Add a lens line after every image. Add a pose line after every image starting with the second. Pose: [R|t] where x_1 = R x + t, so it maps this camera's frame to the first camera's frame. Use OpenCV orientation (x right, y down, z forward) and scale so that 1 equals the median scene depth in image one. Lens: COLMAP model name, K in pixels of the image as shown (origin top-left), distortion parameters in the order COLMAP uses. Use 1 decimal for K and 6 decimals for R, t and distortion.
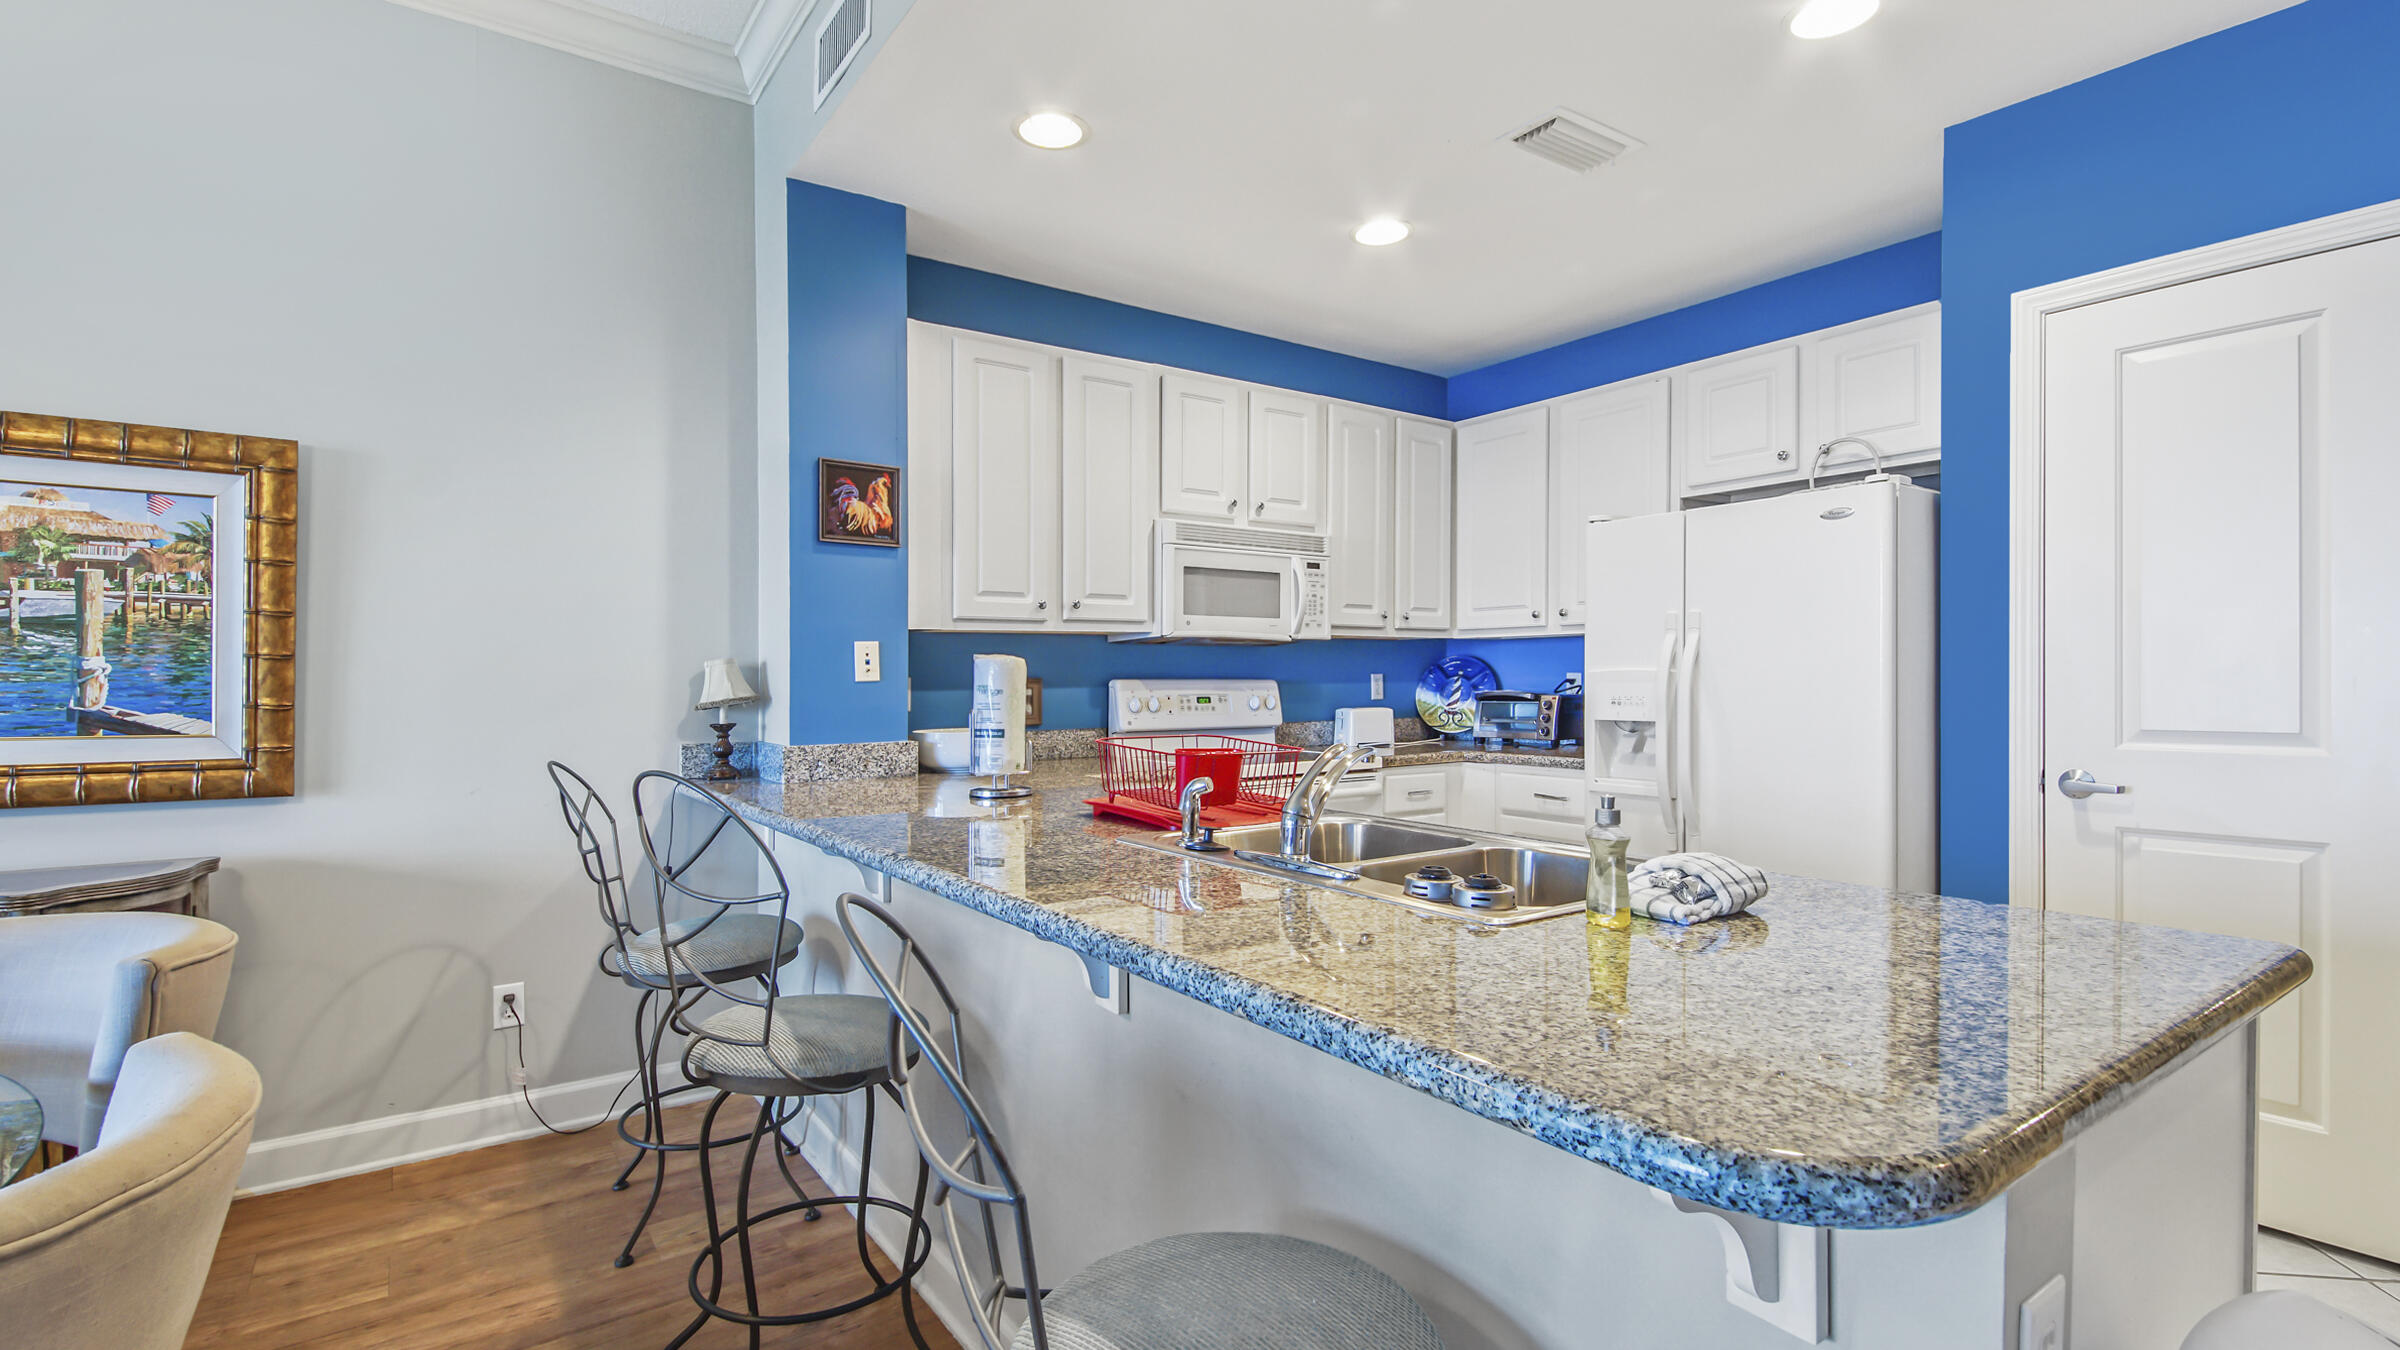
lens RADIAL K [[1065.2, 0, 1200.0], [0, 1065.2, 675.0], [0, 0, 1]] dist [0.002082, 0.000170]
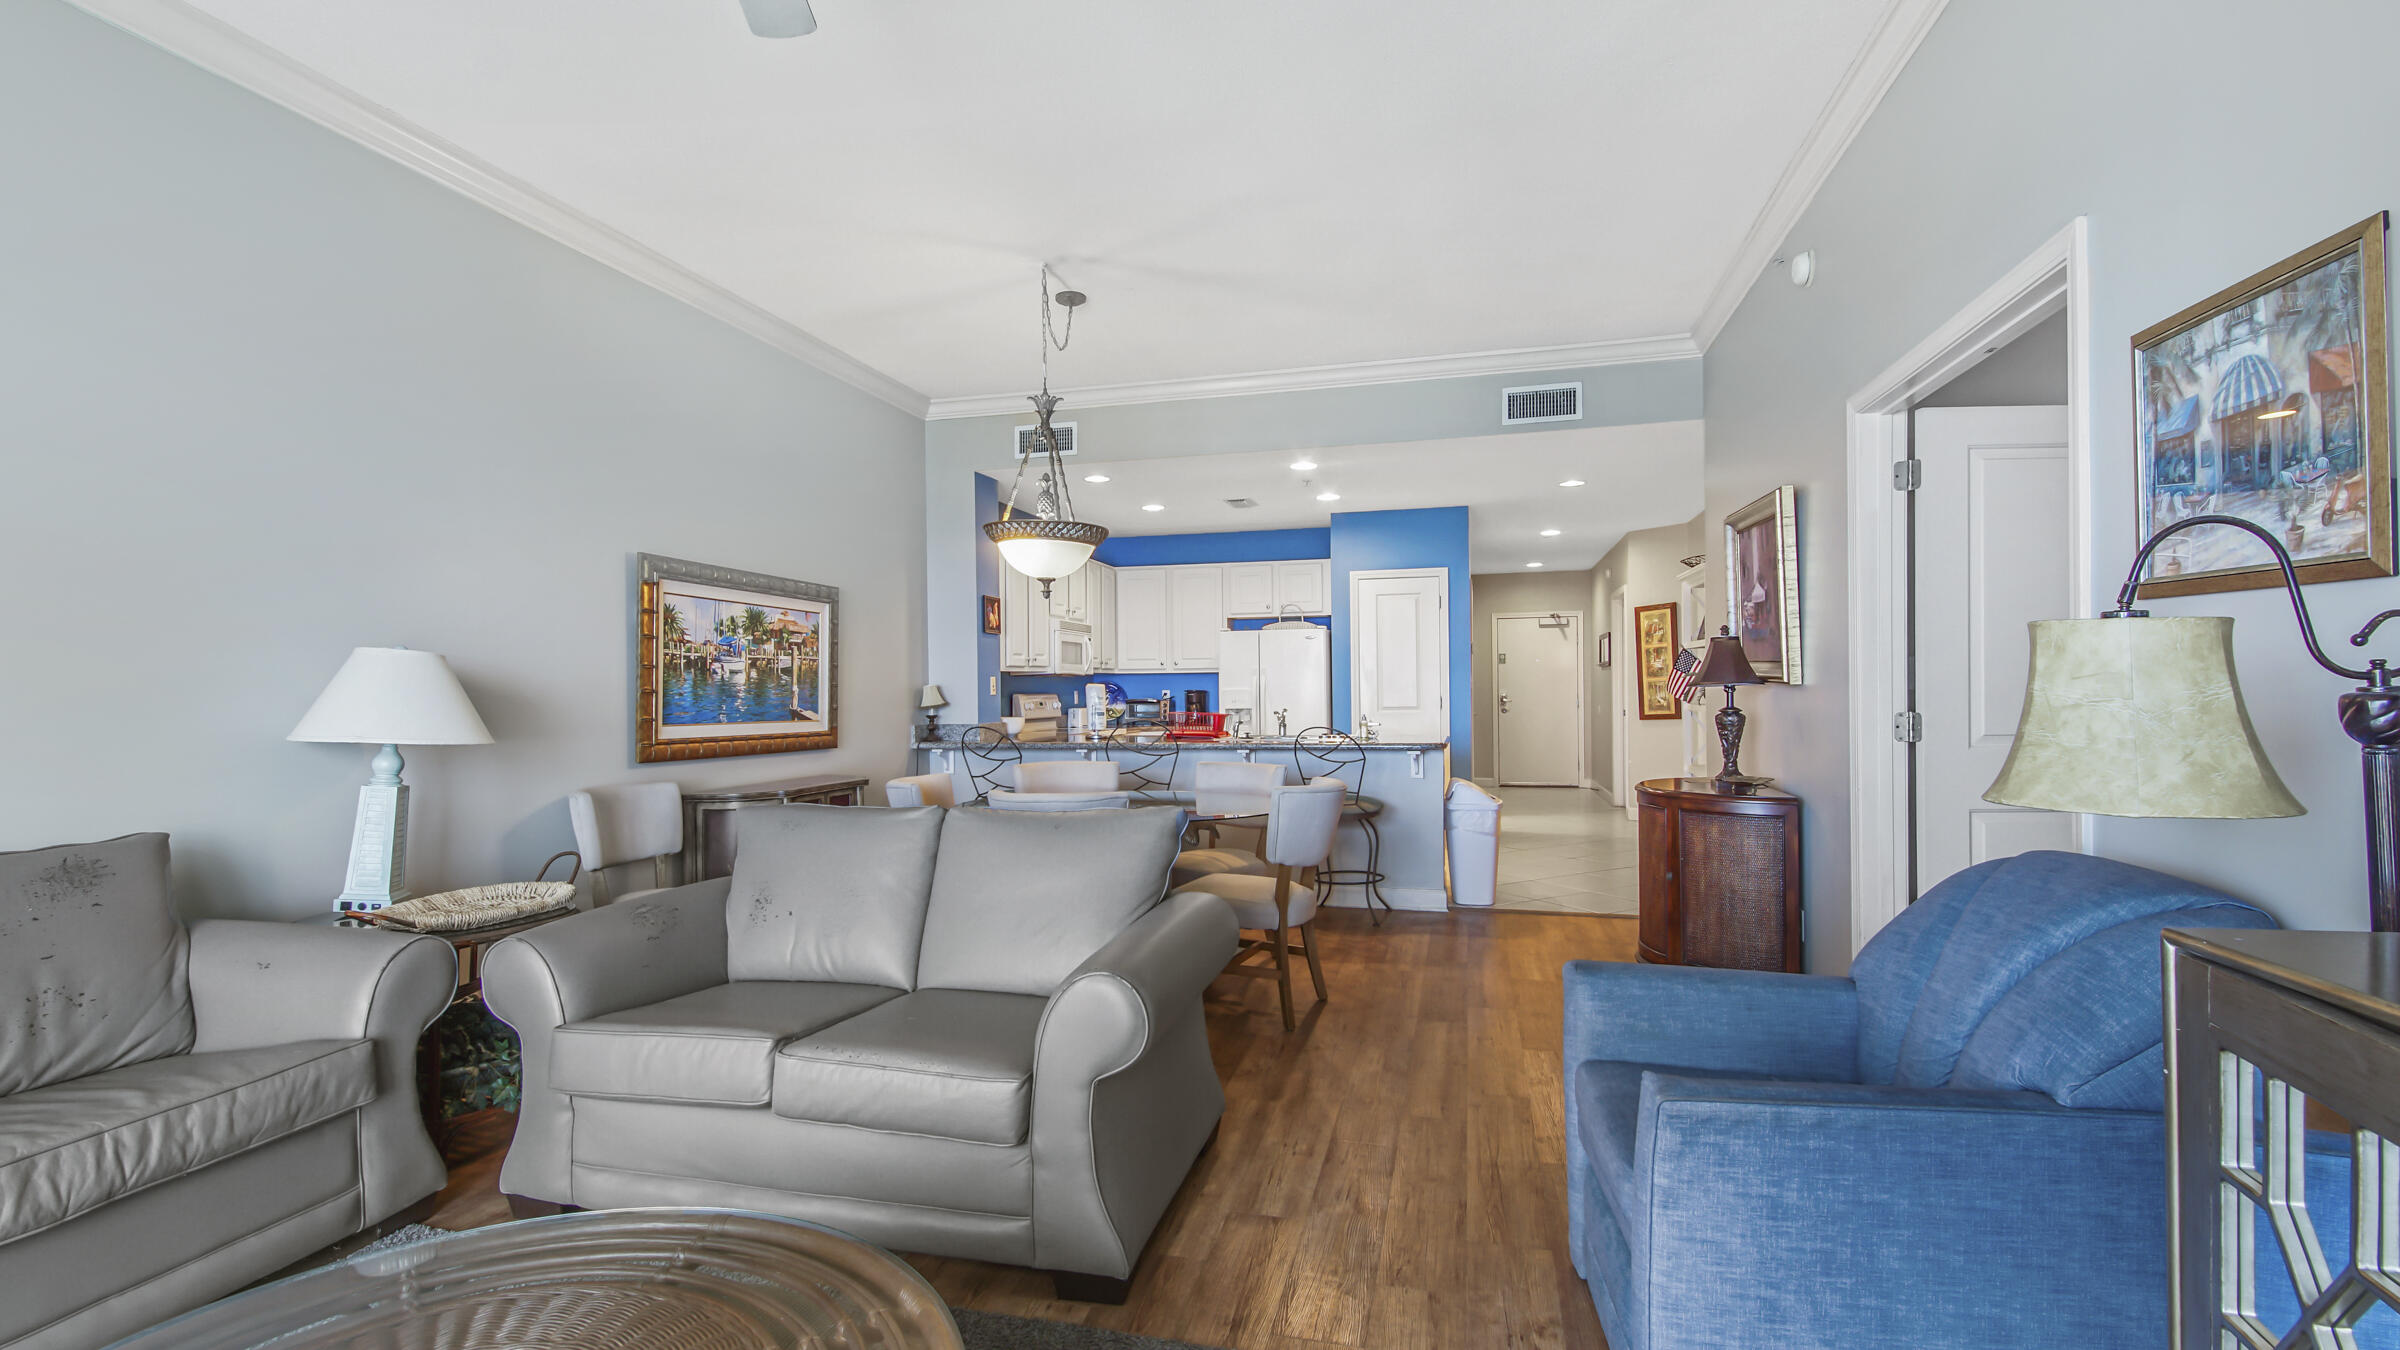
lens RADIAL K [[1065.2, 0, 1200.0], [0, 1065.2, 675.0], [0, 0, 1]] dist [0.002082, 0.000170]
pose [[0.758365, 0.008956, 0.651768, -1.737514], [-0.001818, 0.999931, -0.011626, -0.013649], [-0.651827, 0.007632, 0.758329, -1.171446]]
